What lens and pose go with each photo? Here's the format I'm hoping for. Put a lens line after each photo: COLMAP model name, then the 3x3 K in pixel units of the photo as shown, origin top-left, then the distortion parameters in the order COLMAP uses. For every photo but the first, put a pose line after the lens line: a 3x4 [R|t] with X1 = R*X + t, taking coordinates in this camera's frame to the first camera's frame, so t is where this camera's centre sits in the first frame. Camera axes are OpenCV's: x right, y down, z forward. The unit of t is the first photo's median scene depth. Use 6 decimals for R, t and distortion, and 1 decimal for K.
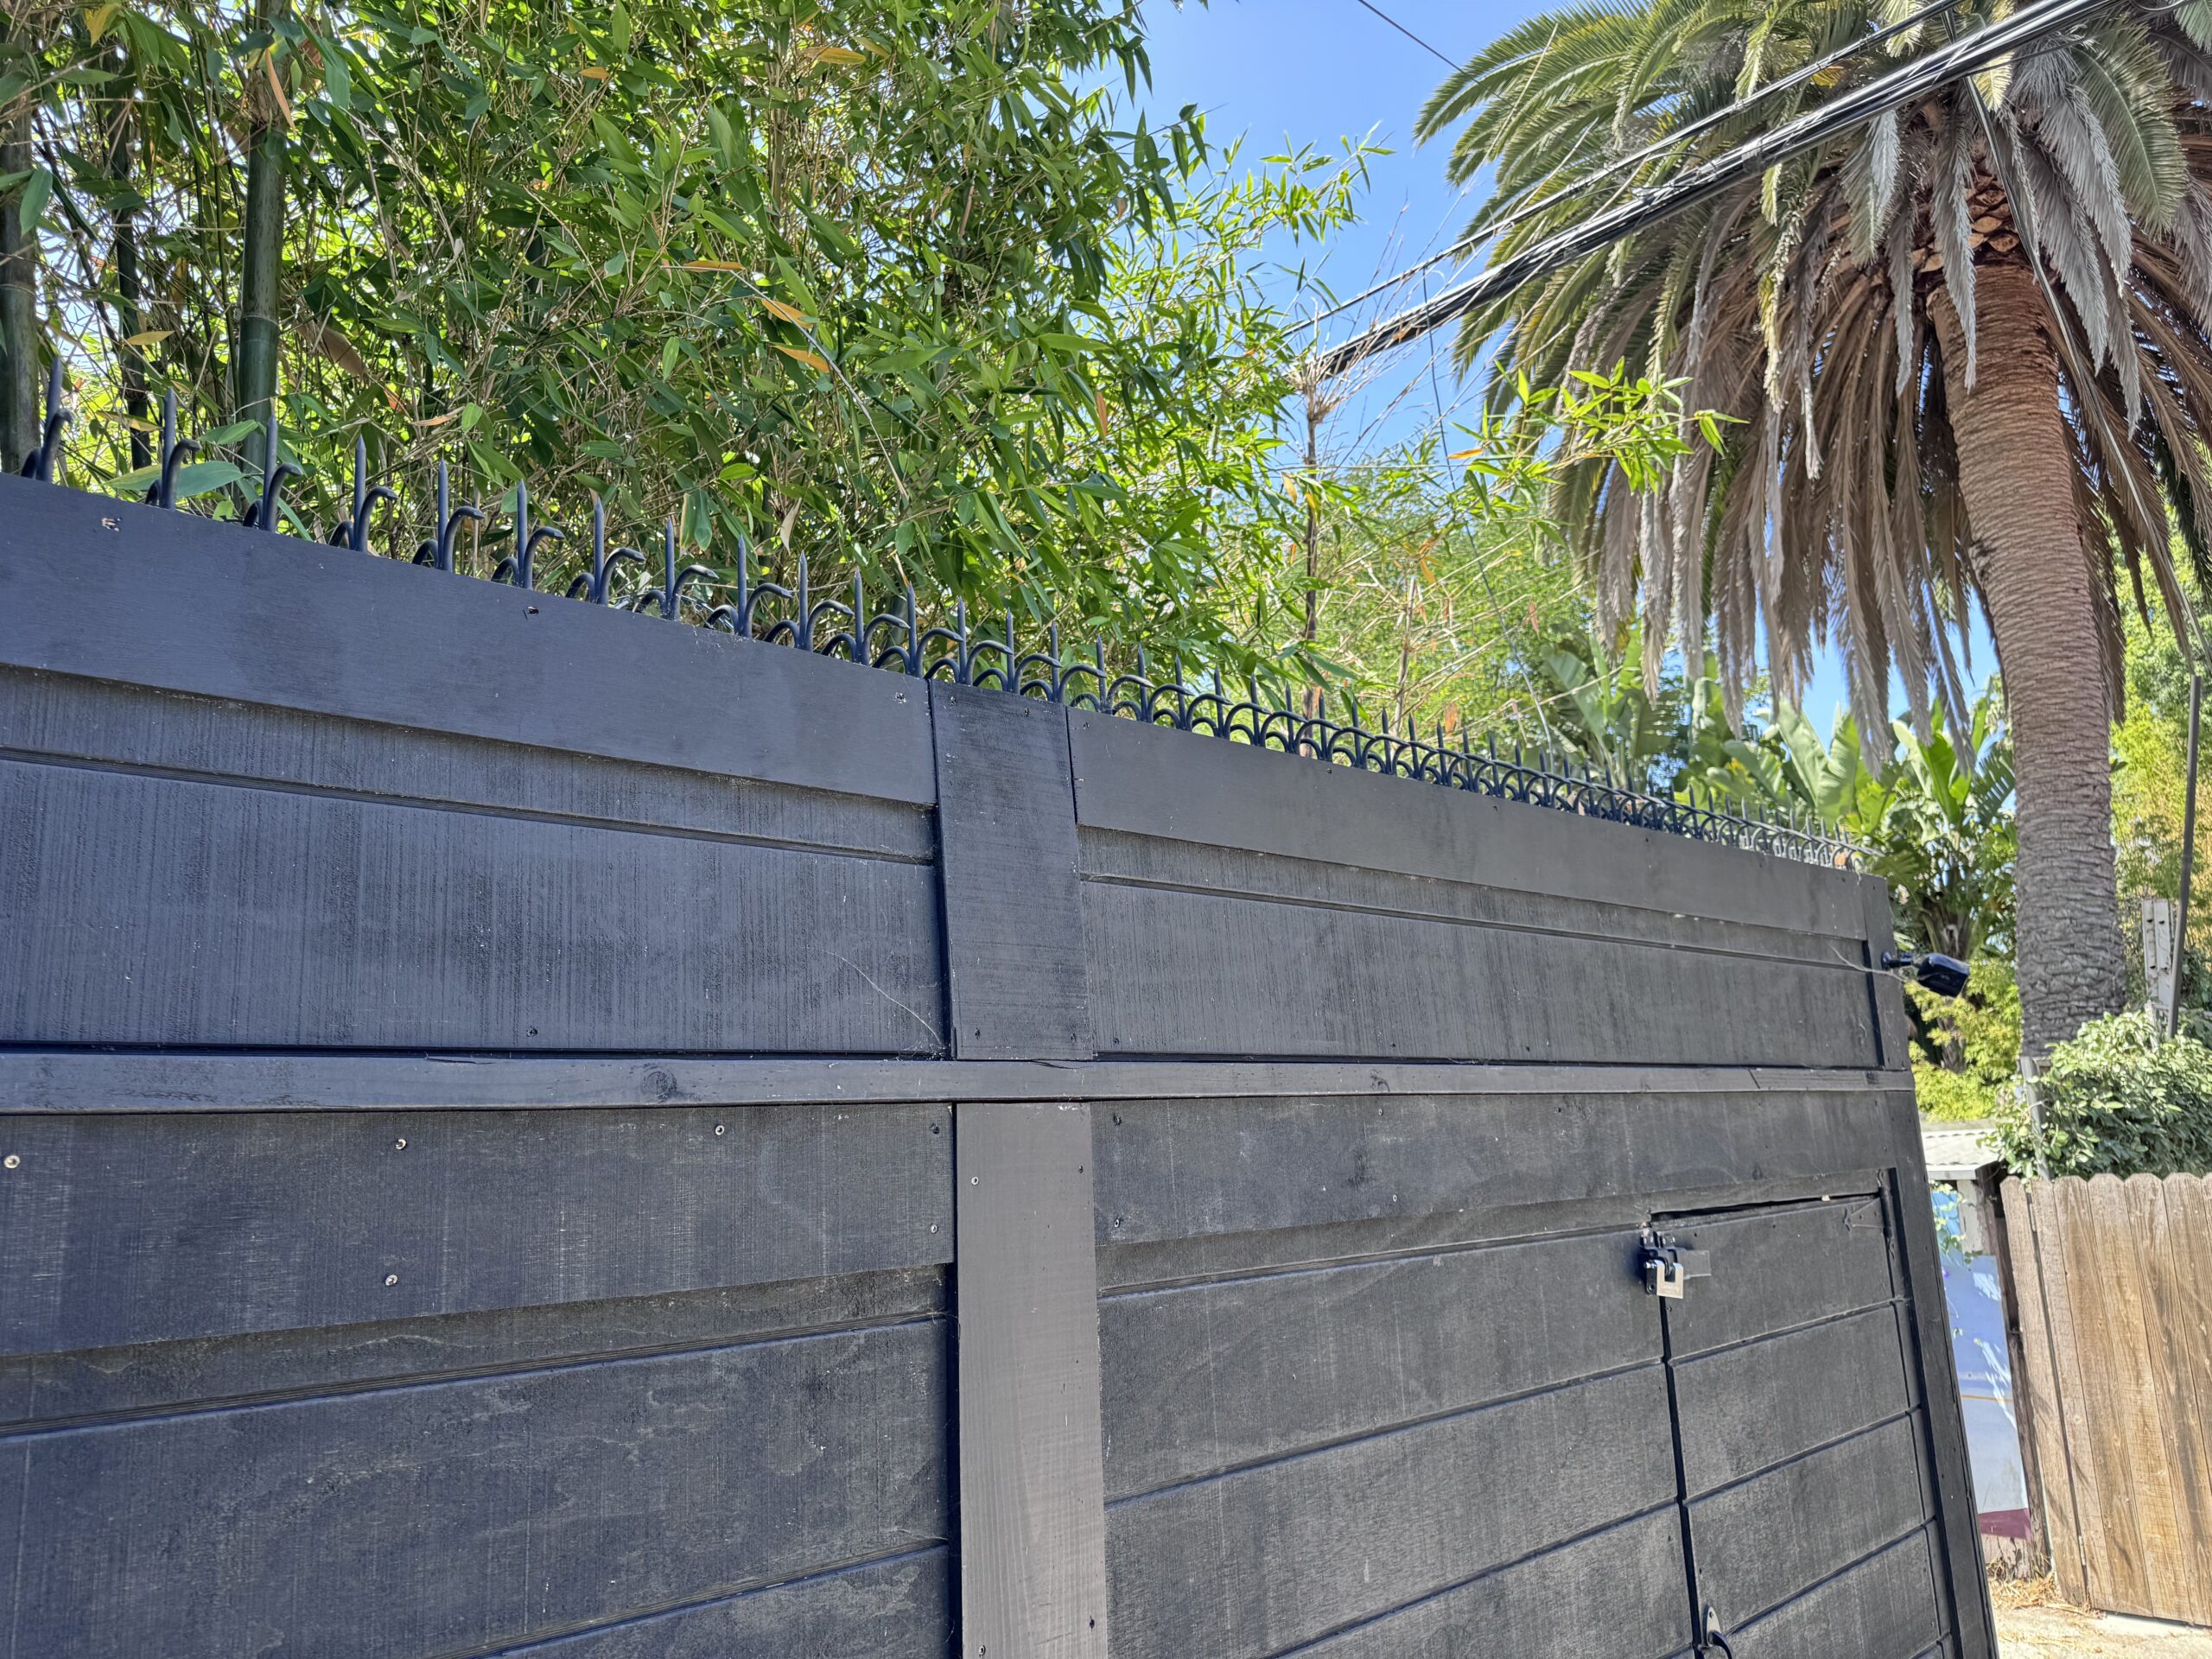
lens RADIAL K [[1587.8, 0, 1110.3], [0, 1587.8, 830.5], [0, 0, 1]] dist [0.019831, -0.015710]
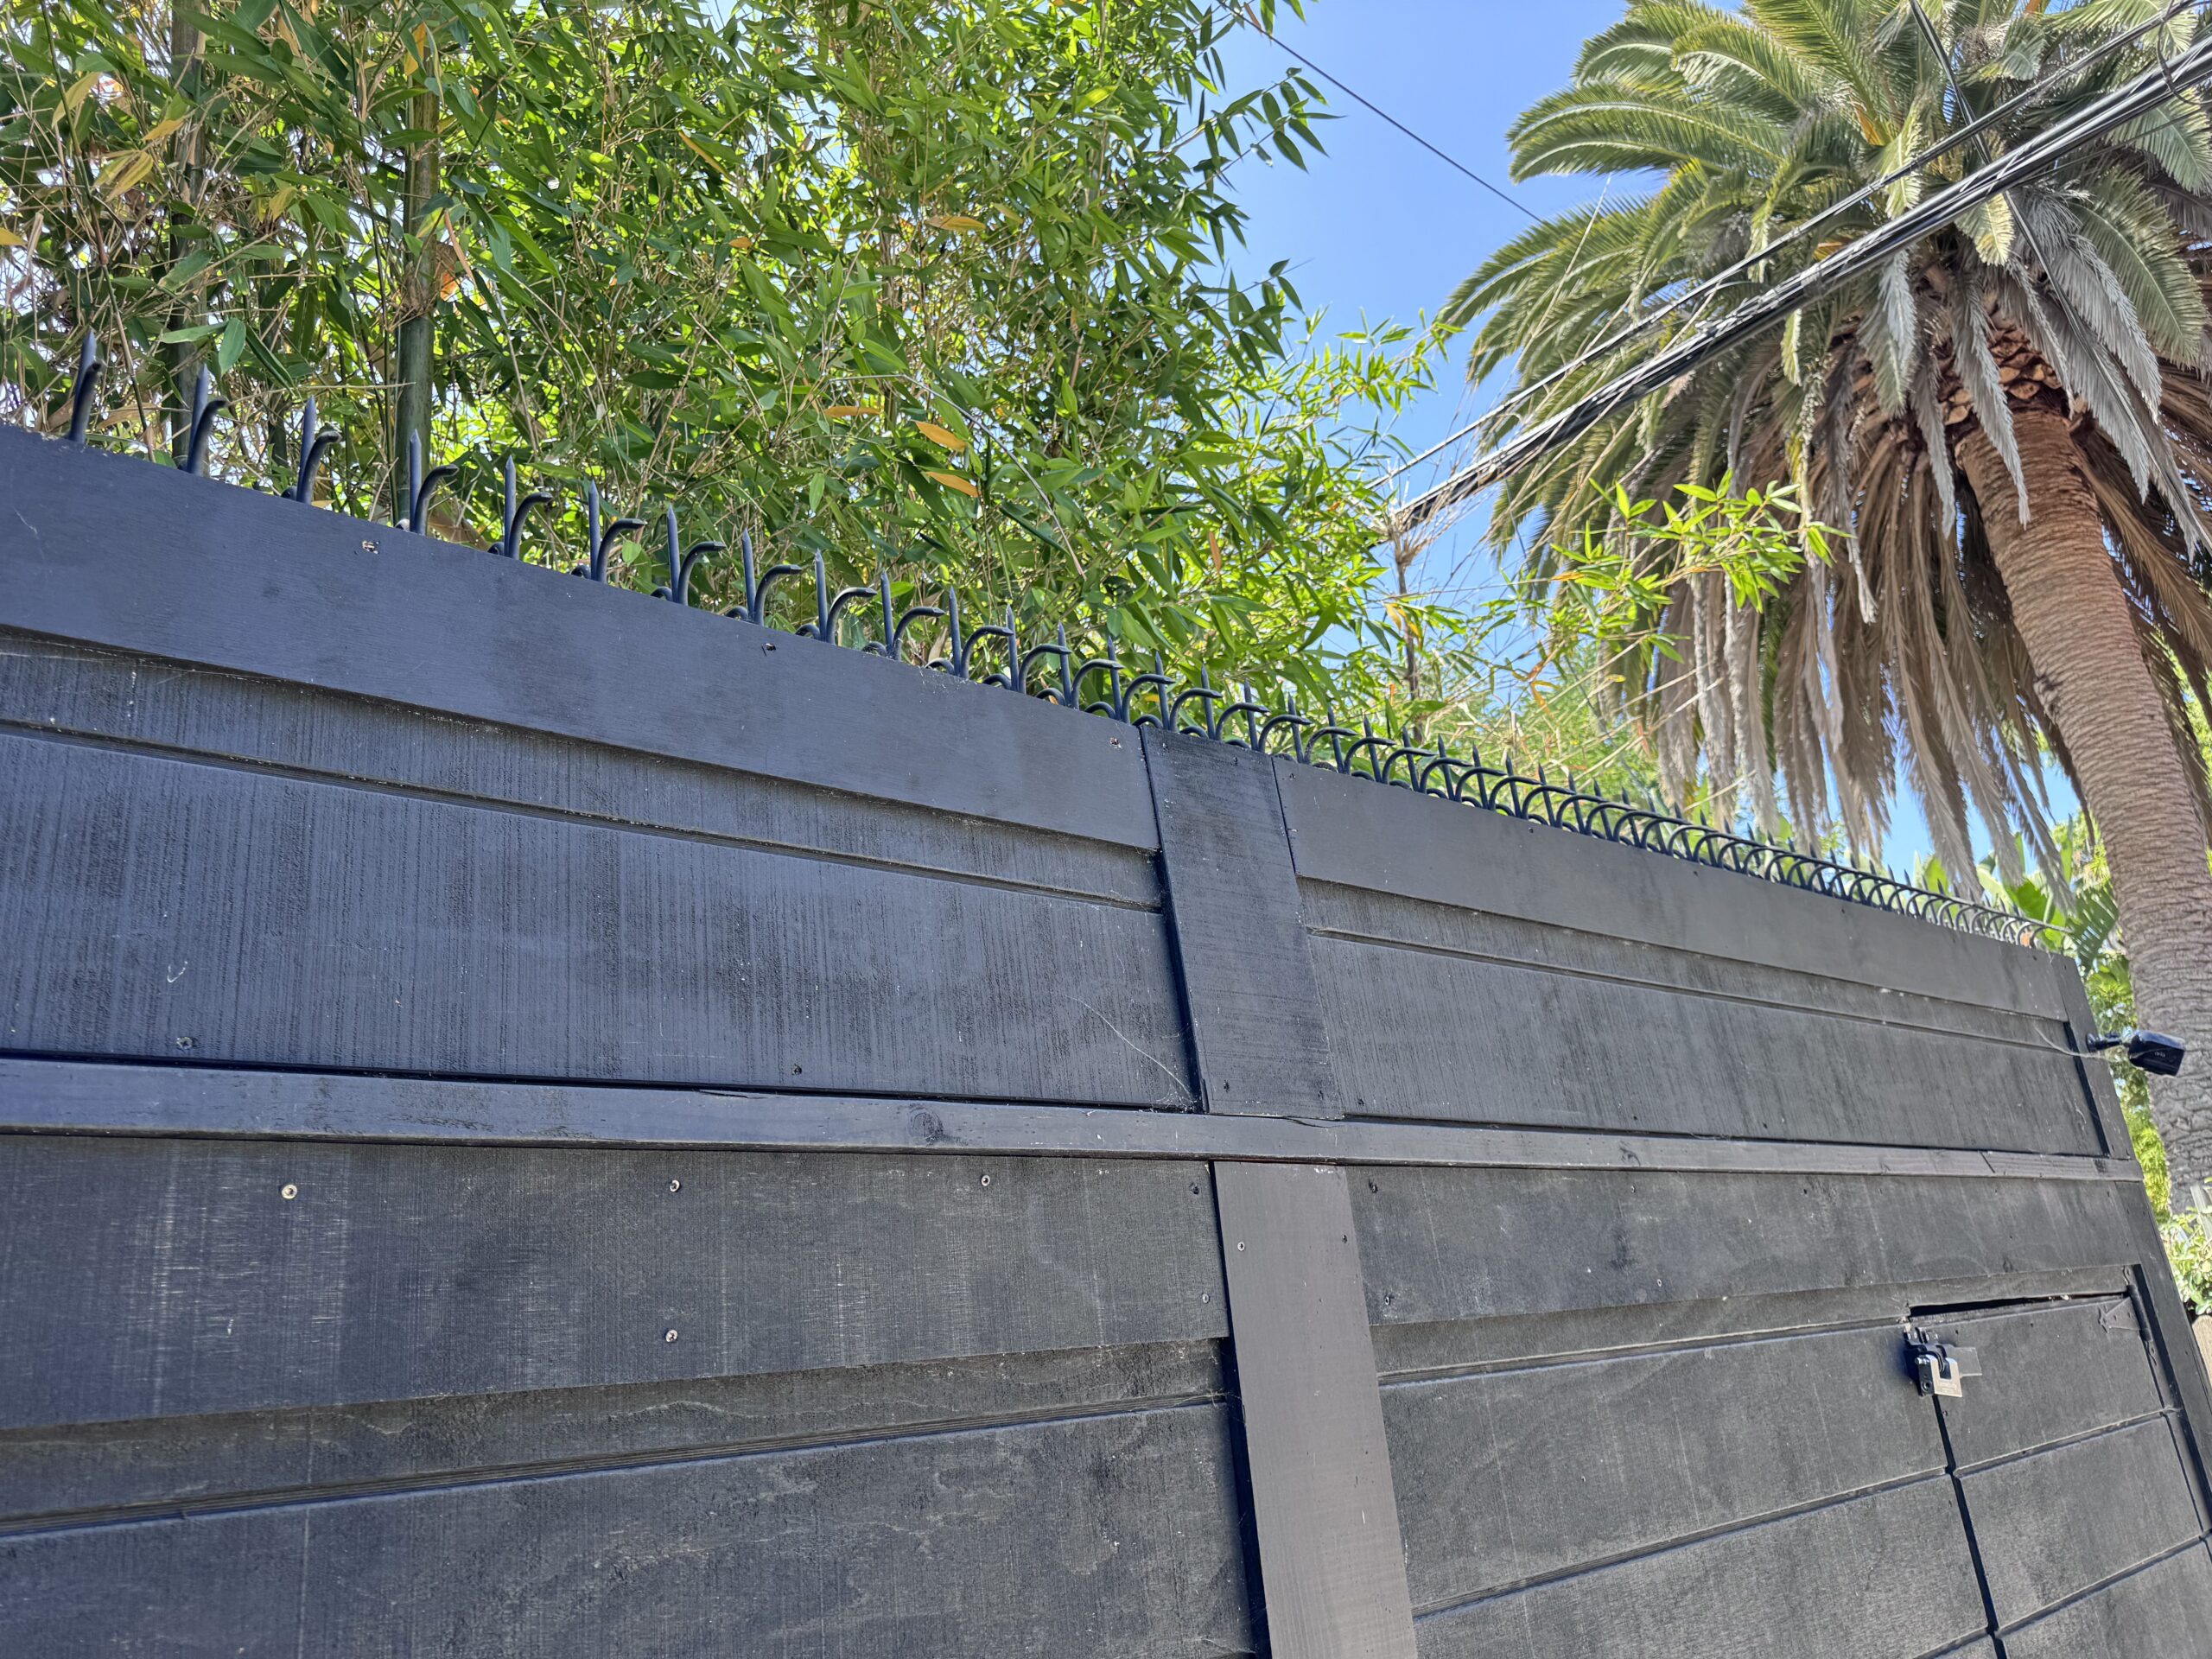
lens RADIAL K [[1587.8, 0, 1110.3], [0, 1587.8, 830.5], [0, 0, 1]] dist [0.019831, -0.015710]
pose [[0.997162, -0.070033, -0.027629, -0.088275], [0.065566, 0.988194, -0.138468, 0.078481], [0.037000, 0.136263, 0.989981, 0.042537]]
